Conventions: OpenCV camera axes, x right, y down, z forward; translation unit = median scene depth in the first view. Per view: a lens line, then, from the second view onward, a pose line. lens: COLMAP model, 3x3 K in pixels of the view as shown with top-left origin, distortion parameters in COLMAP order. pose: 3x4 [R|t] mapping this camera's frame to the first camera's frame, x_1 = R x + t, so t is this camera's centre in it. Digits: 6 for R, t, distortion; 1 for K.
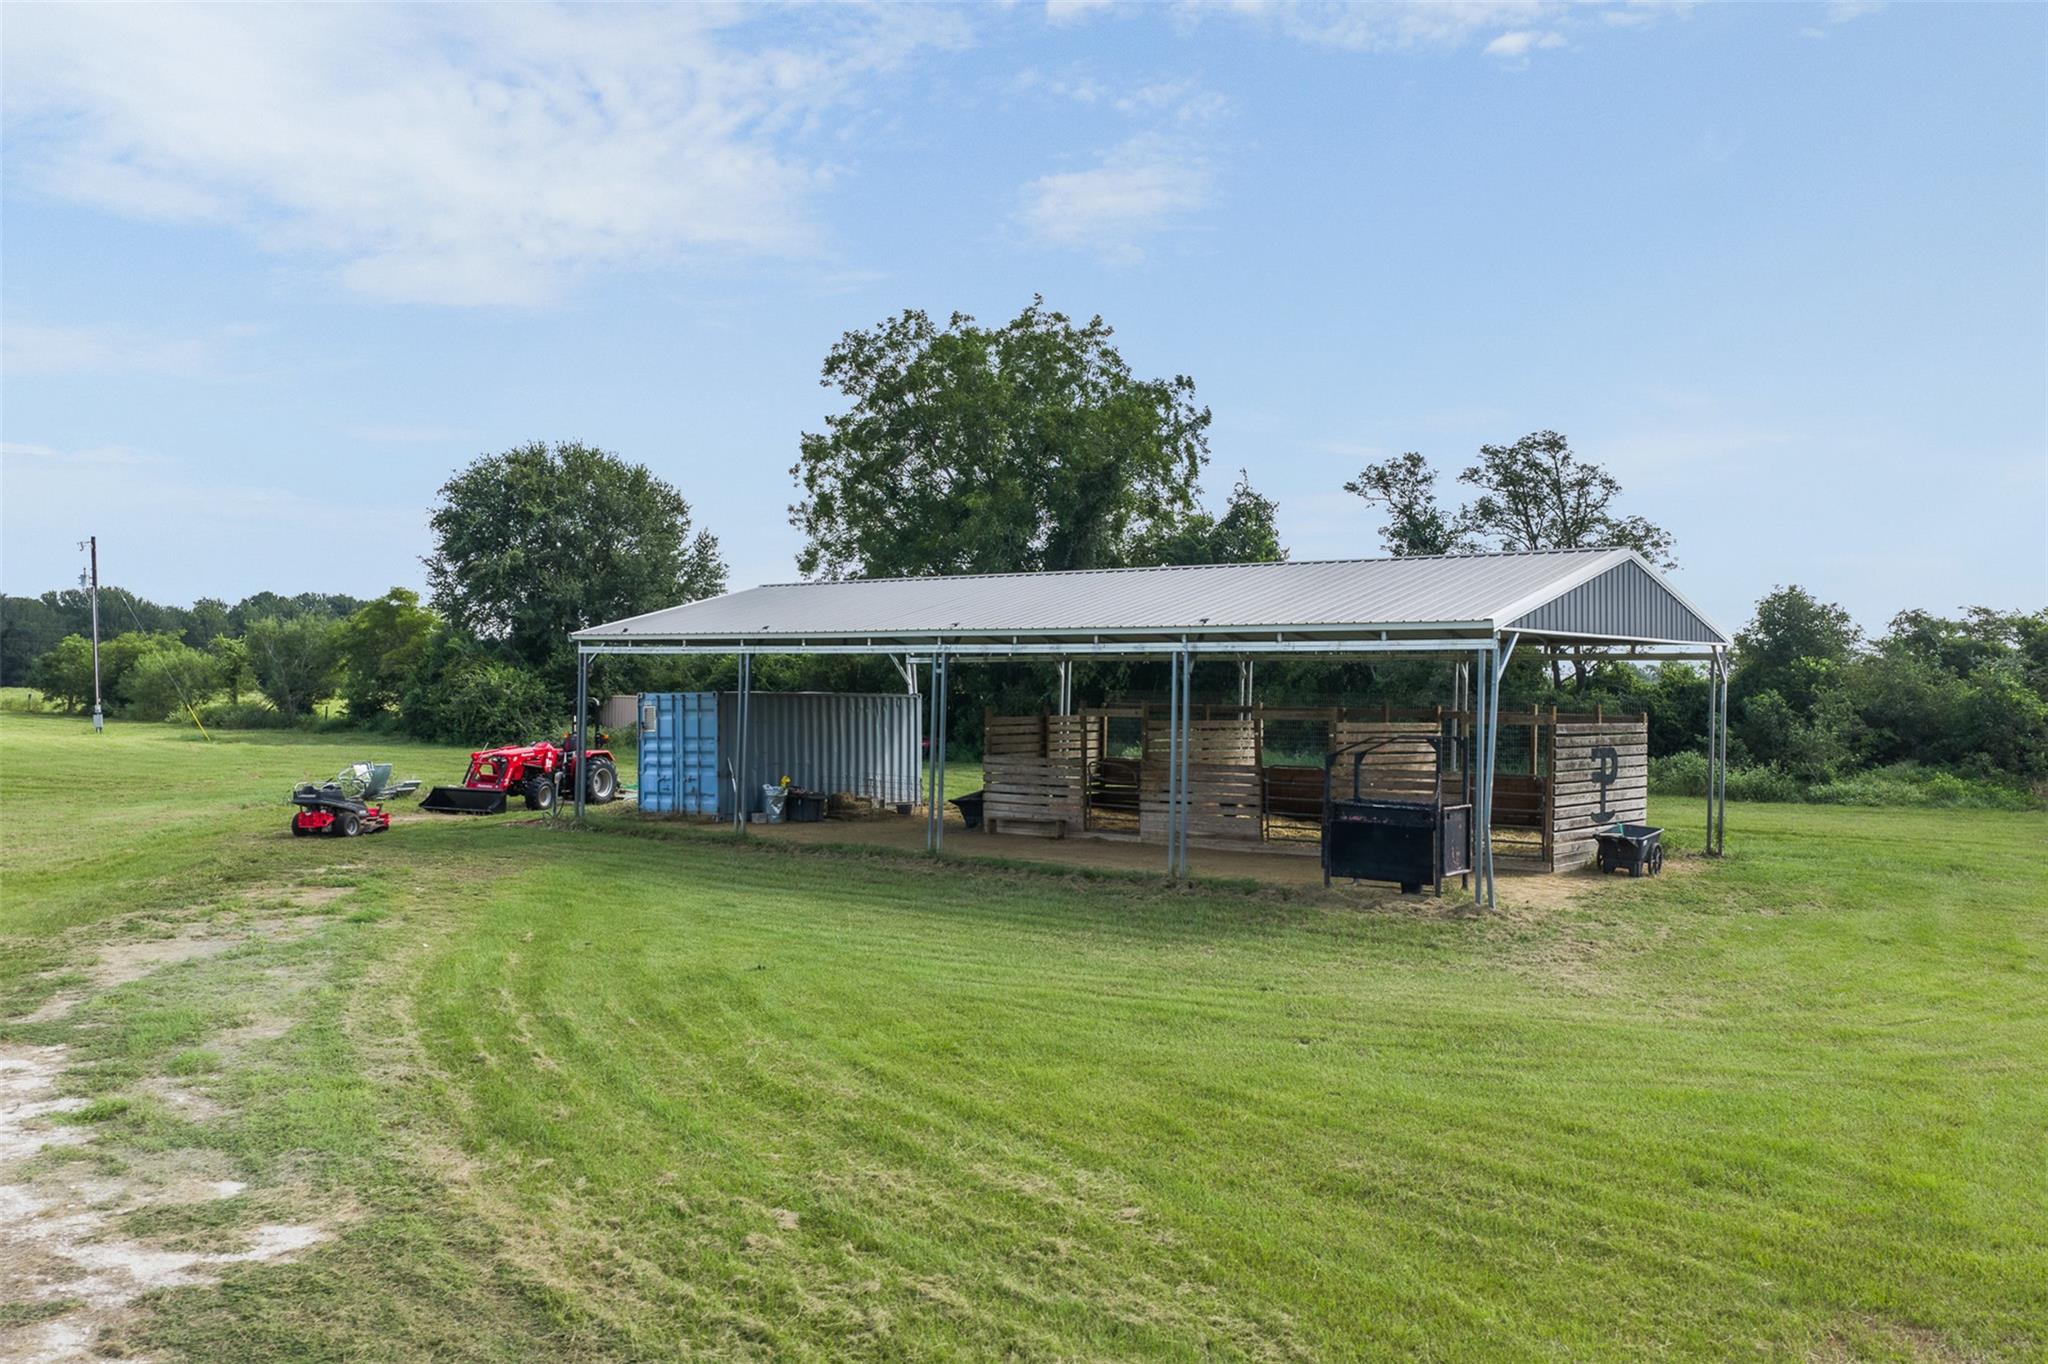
lens RADIAL K [[1999.6, 0, 1021.3], [0, 1999.6, 687.4], [0, 0, 1]] dist [0.065567, 0.000000]
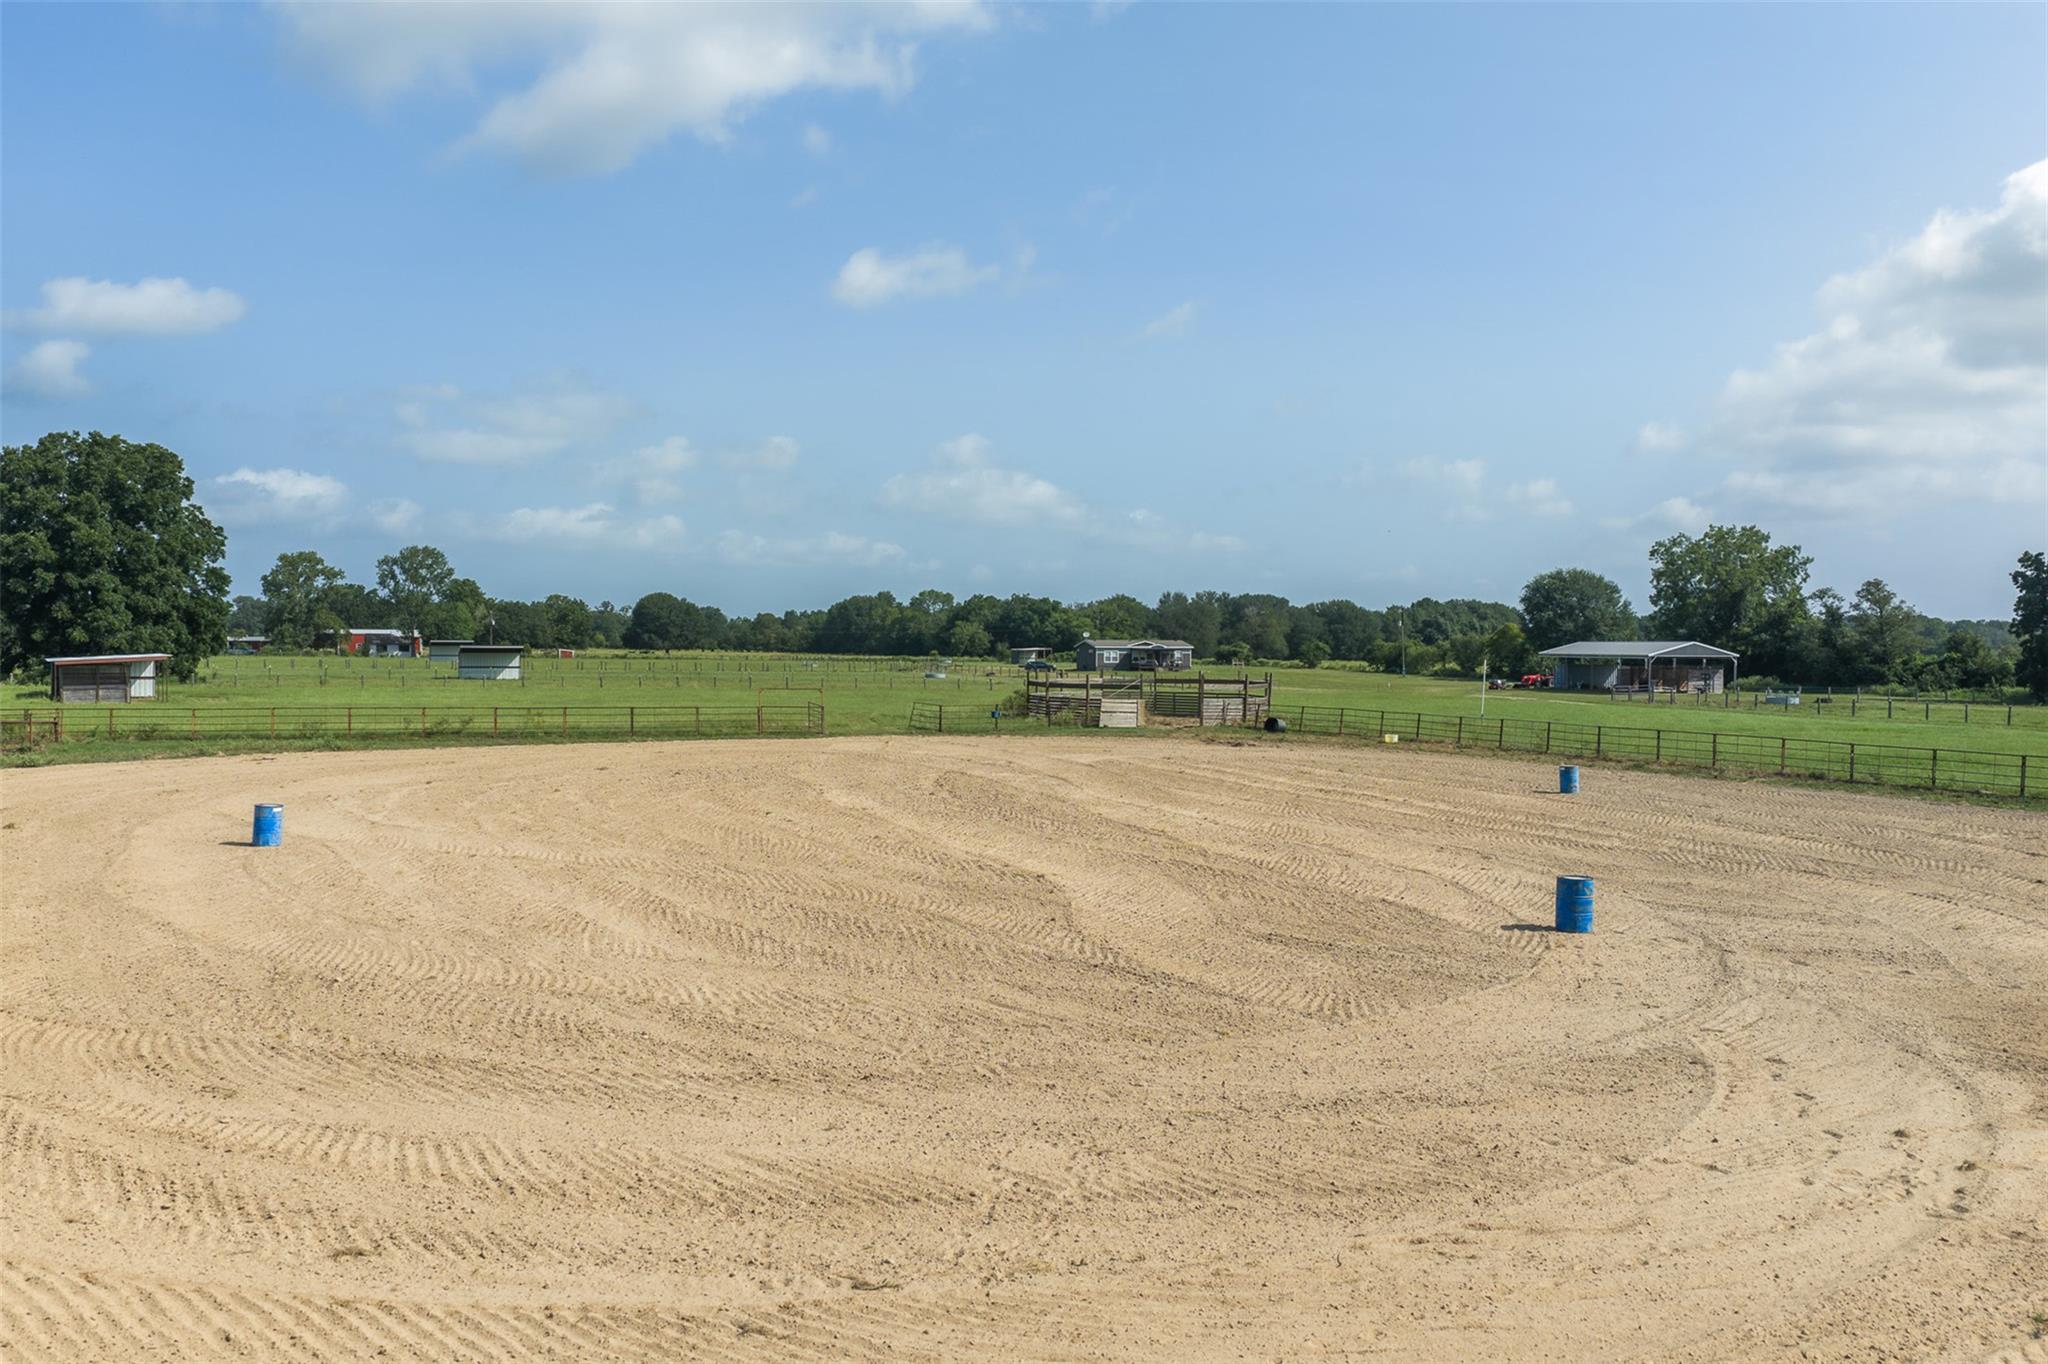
lens RADIAL K [[1999.6, 0, 1021.3], [0, 1999.6, 680.0], [0, 0, 1]] dist [0.065567, 0.000000]
pose [[0.857849, 0.005805, -0.513868, 0.497670], [-0.000050, 0.999937, 0.011212, -0.004732], [0.513901, -0.009592, 0.857796, -1.591840]]
